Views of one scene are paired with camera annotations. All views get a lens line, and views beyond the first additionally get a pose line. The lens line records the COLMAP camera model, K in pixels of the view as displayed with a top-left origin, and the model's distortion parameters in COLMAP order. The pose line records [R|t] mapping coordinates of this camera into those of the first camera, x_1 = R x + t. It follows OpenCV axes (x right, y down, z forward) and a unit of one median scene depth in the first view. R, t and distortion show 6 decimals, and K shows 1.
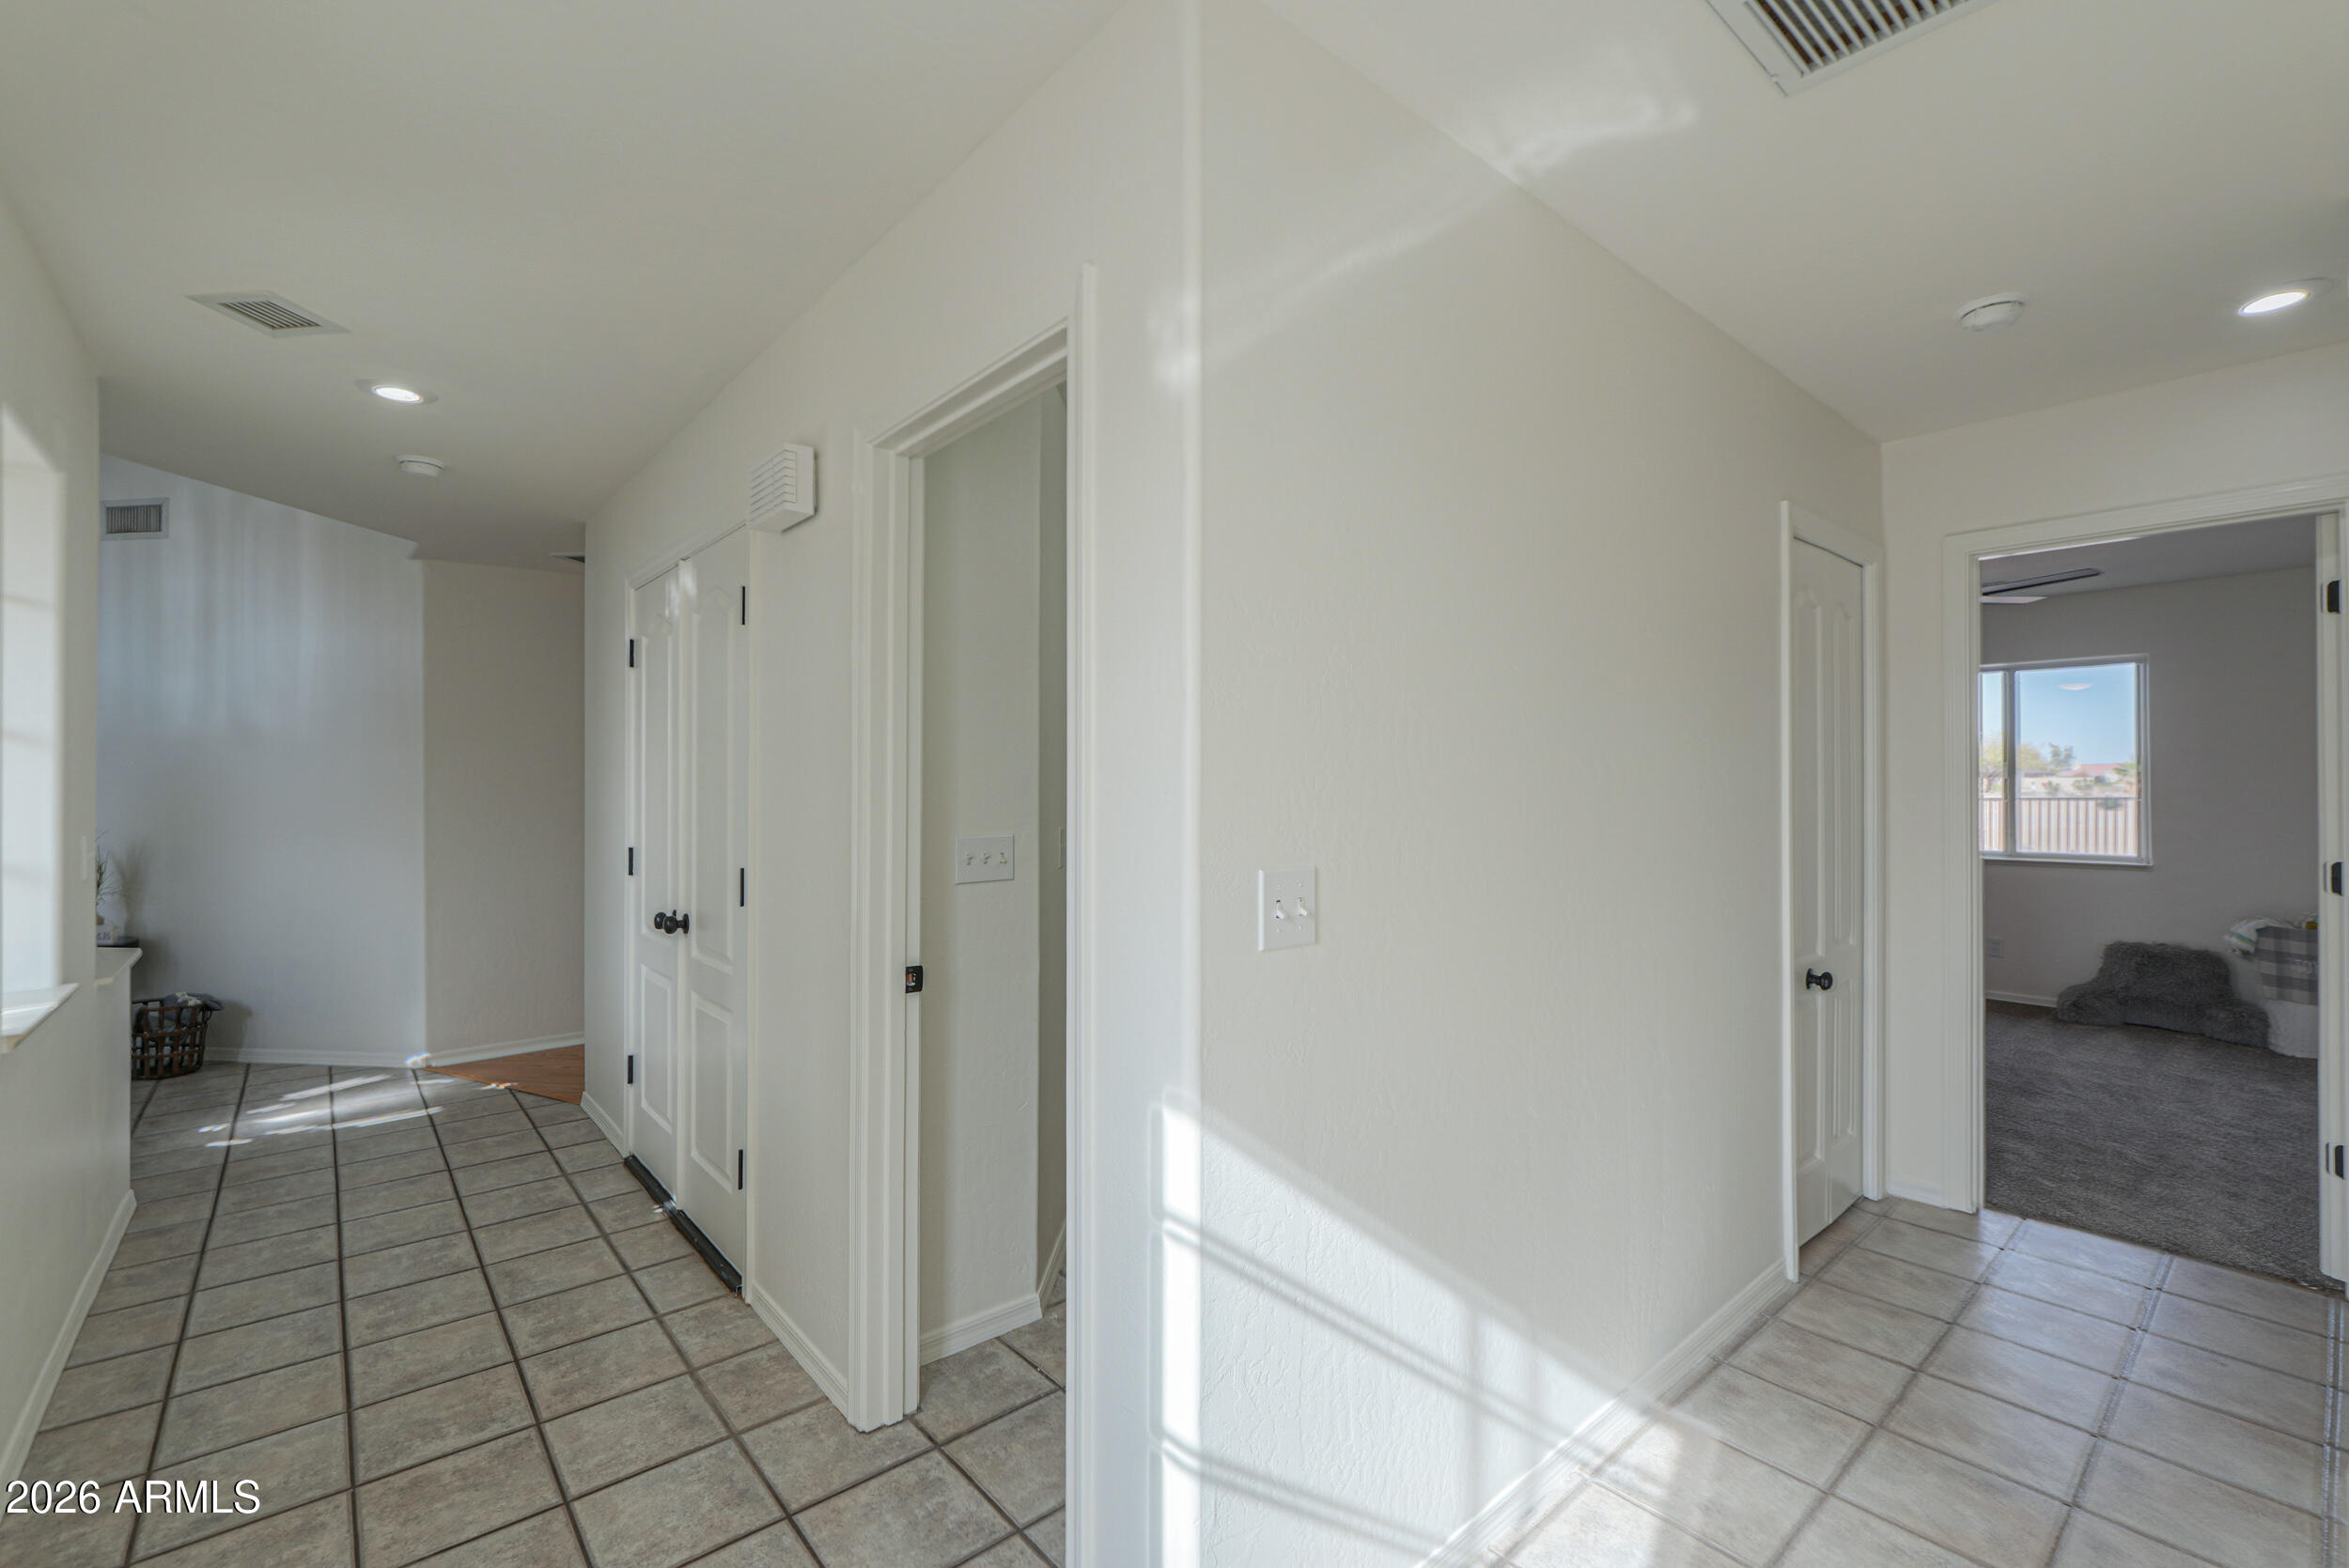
lens RADIAL K [[1004.7, 0, 1174.3], [0, 1004.7, 778.0], [0, 0, 1]] dist [-0.001846, -0.000299]
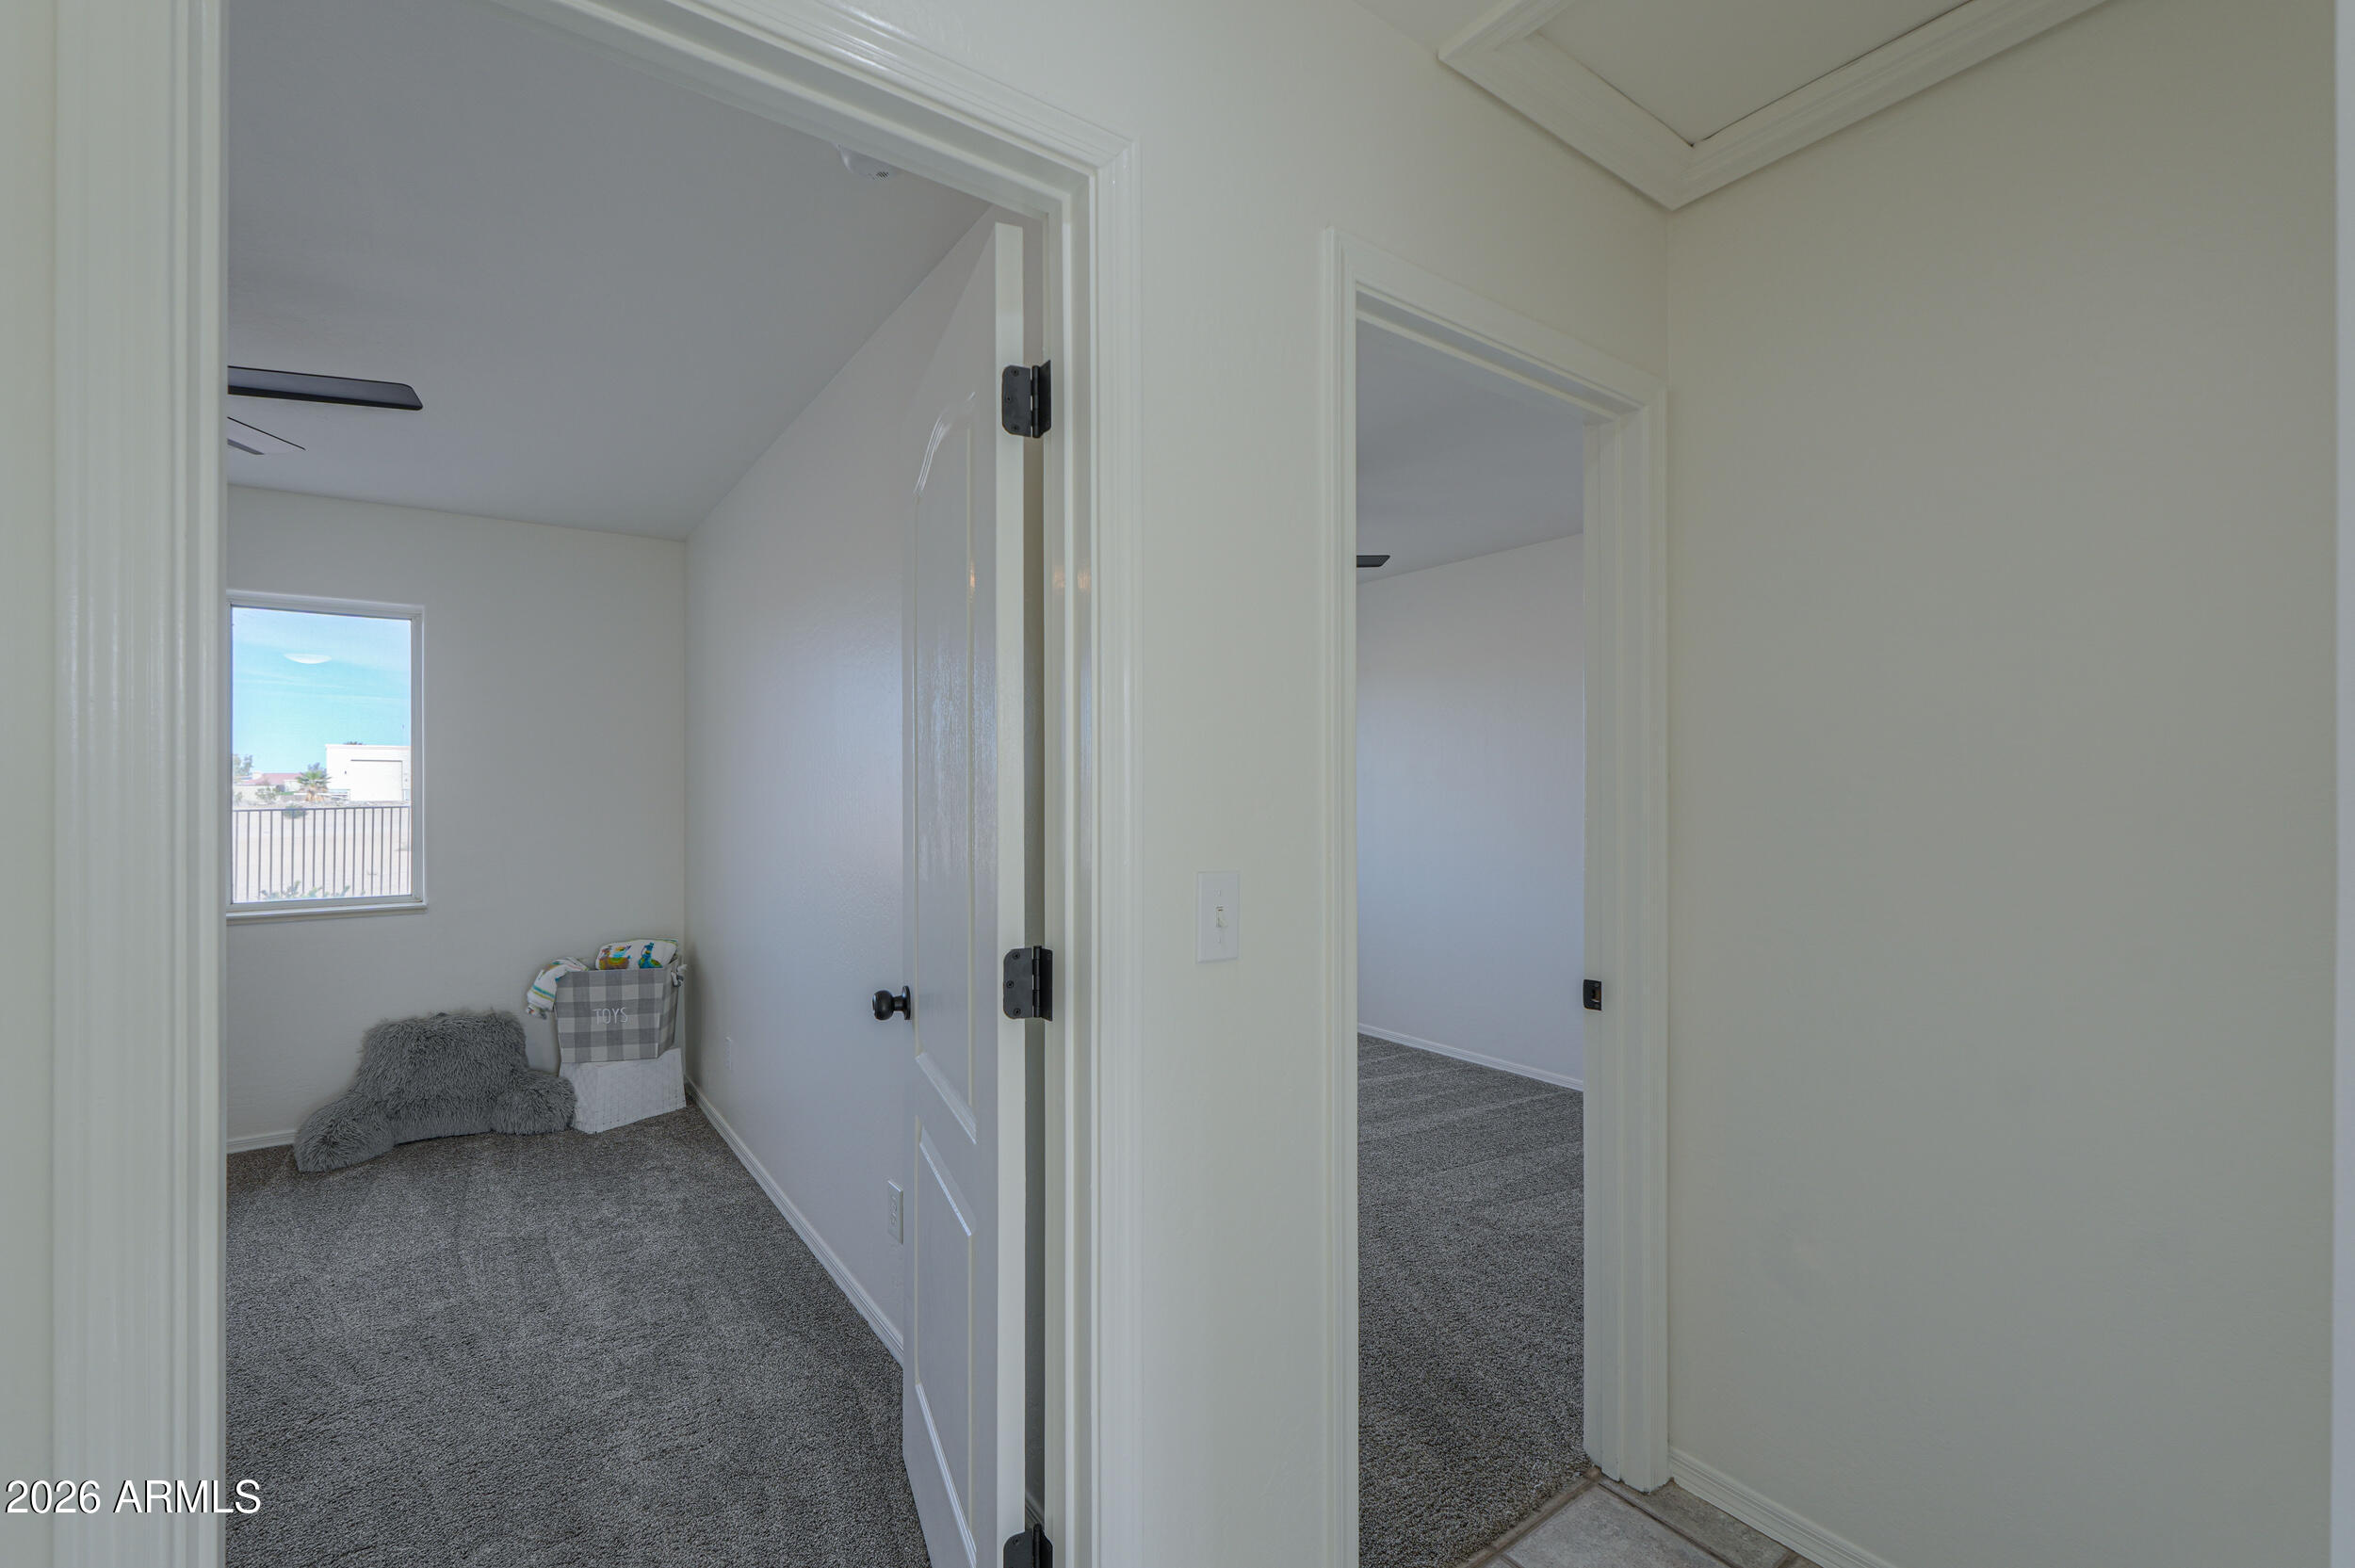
lens RADIAL K [[989.6, 0, 1167.2], [0, 989.6, 780.3], [0, 0, 1]] dist [-0.001917, -0.000184]
pose [[0.087194, 0.018463, 0.996020, 0.320487], [-0.010629, 0.999789, -0.017603, 0.005523], [-0.996135, -0.009051, 0.087372, 0.418198]]
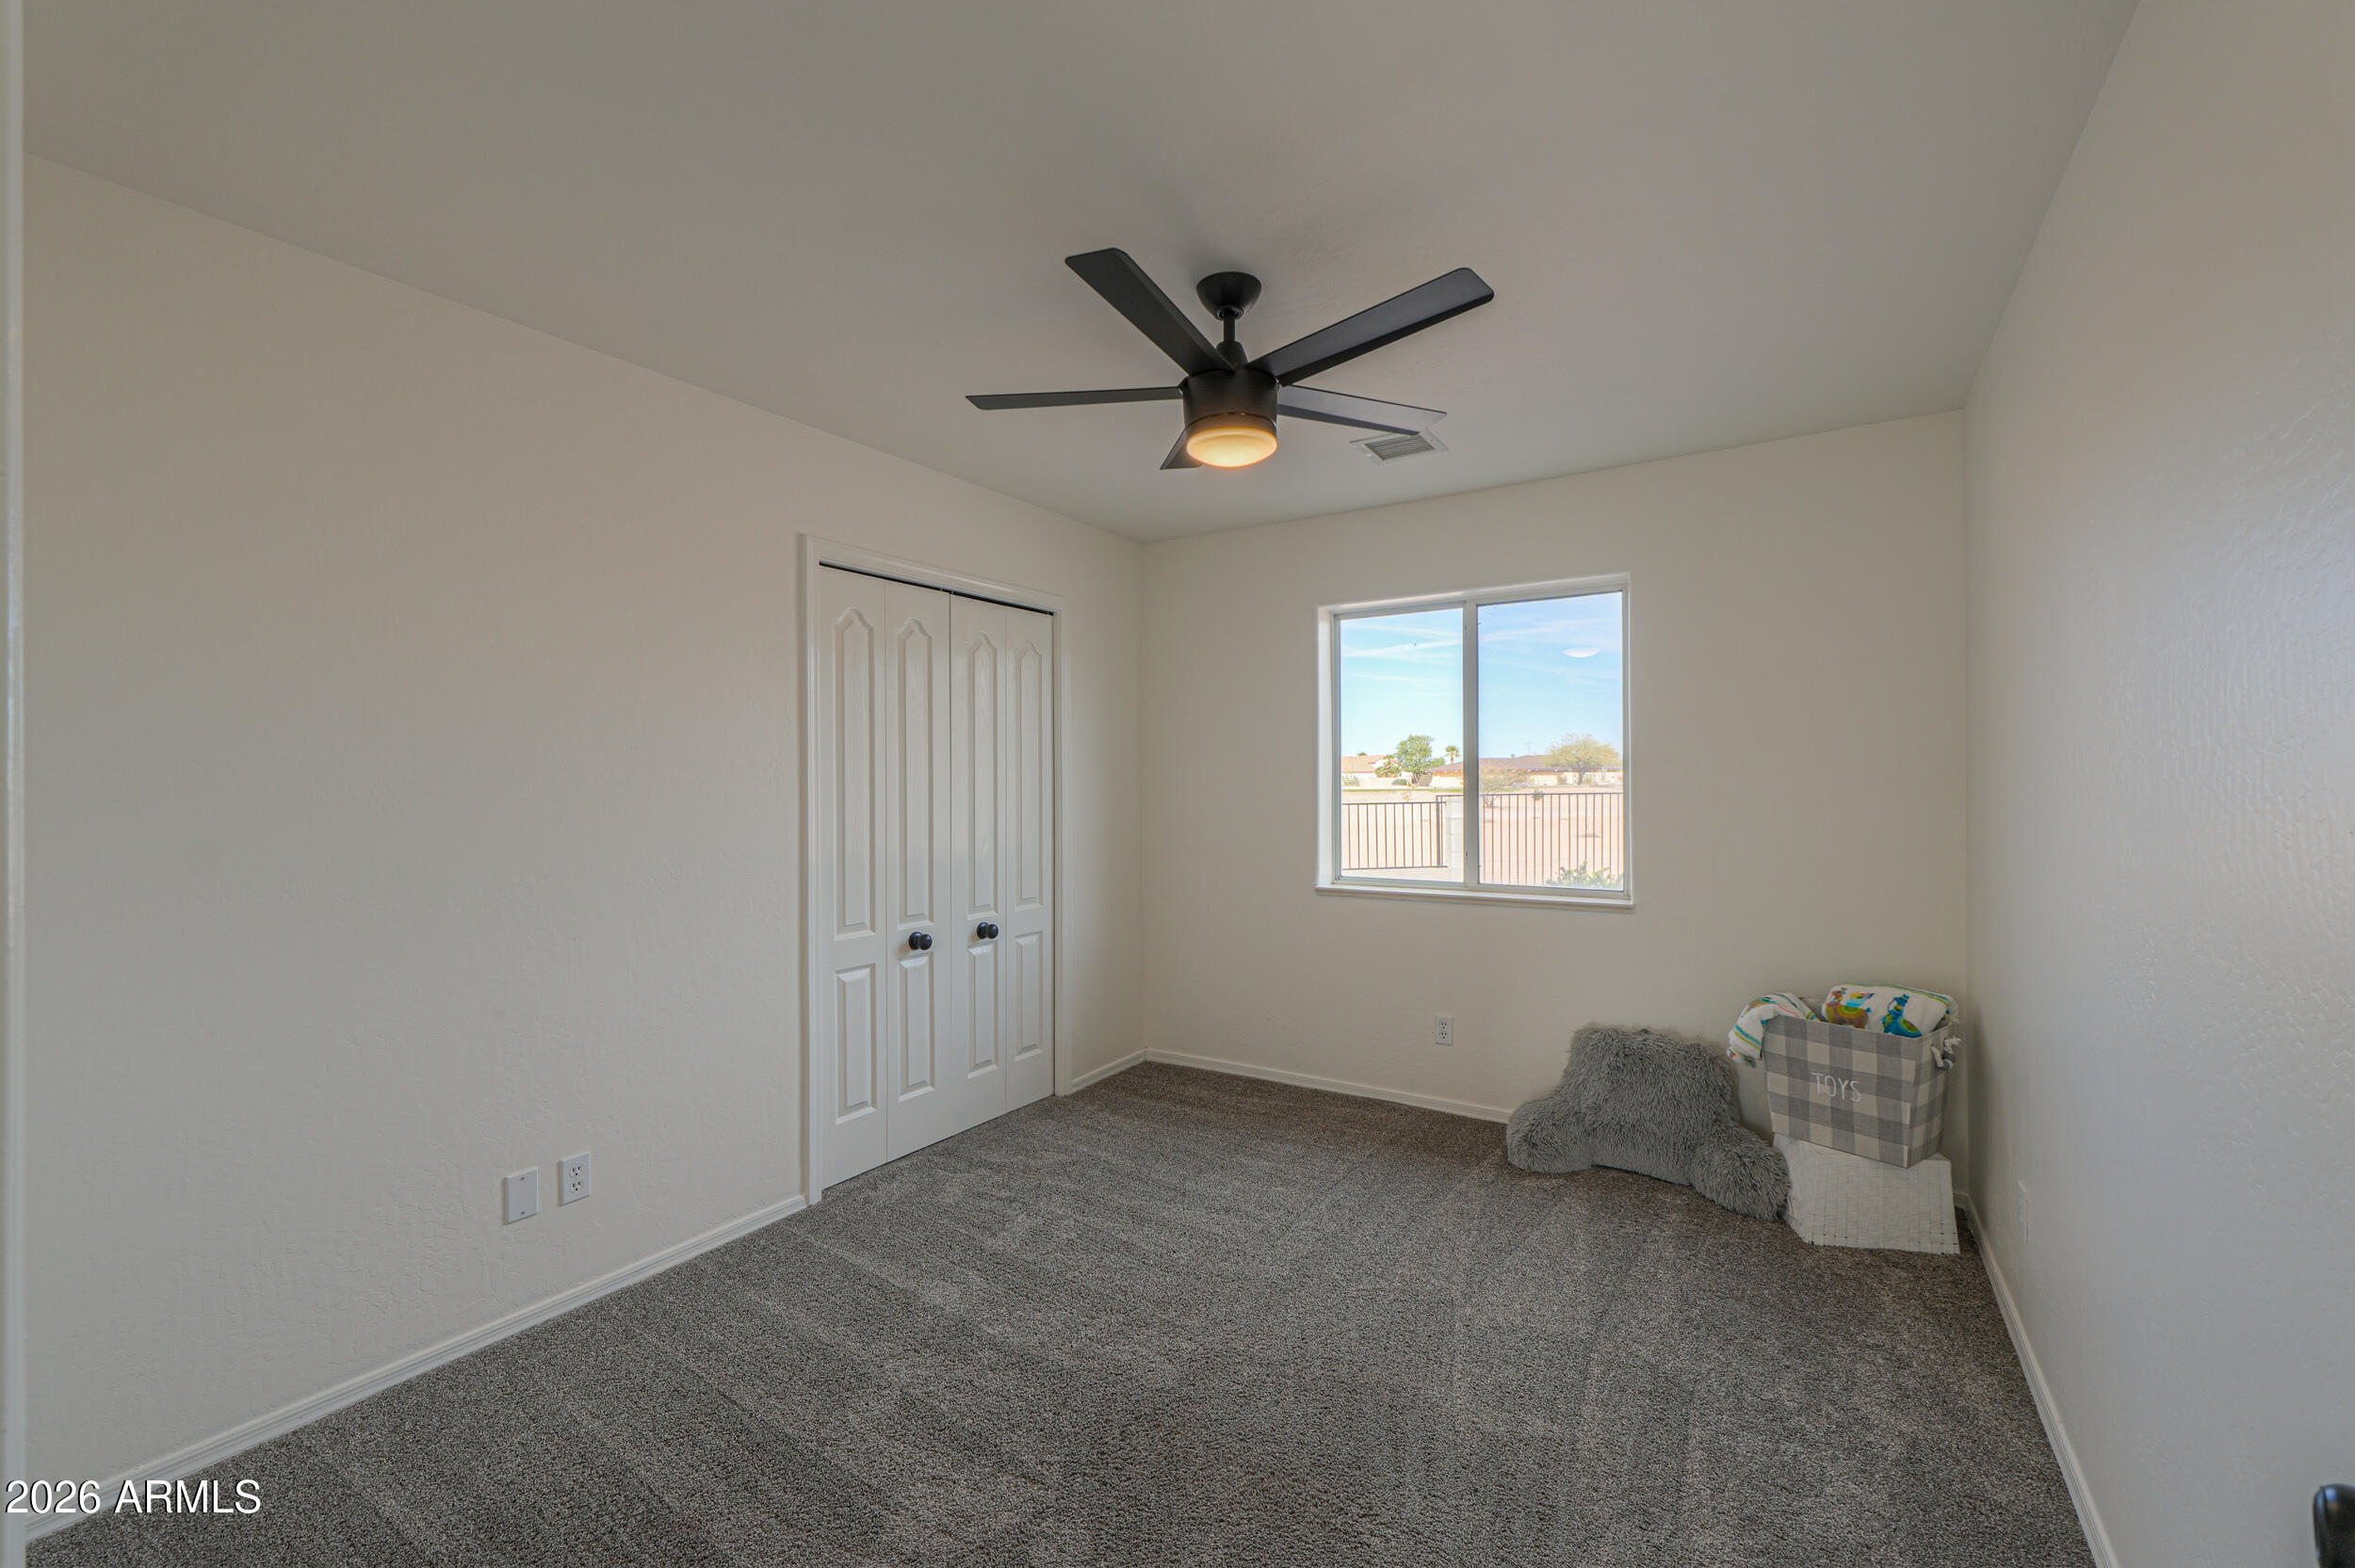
lens RADIAL K [[968.2, 0, 1187.0], [0, 968.2, 785.8], [0, 0, 1]] dist [0.000103, -0.000071]
pose [[0.959448, -0.001783, 0.281880, 0.528103], [-0.002266, 0.999899, 0.014039, 0.003120], [-0.281876, -0.014108, 0.959347, 0.490210]]
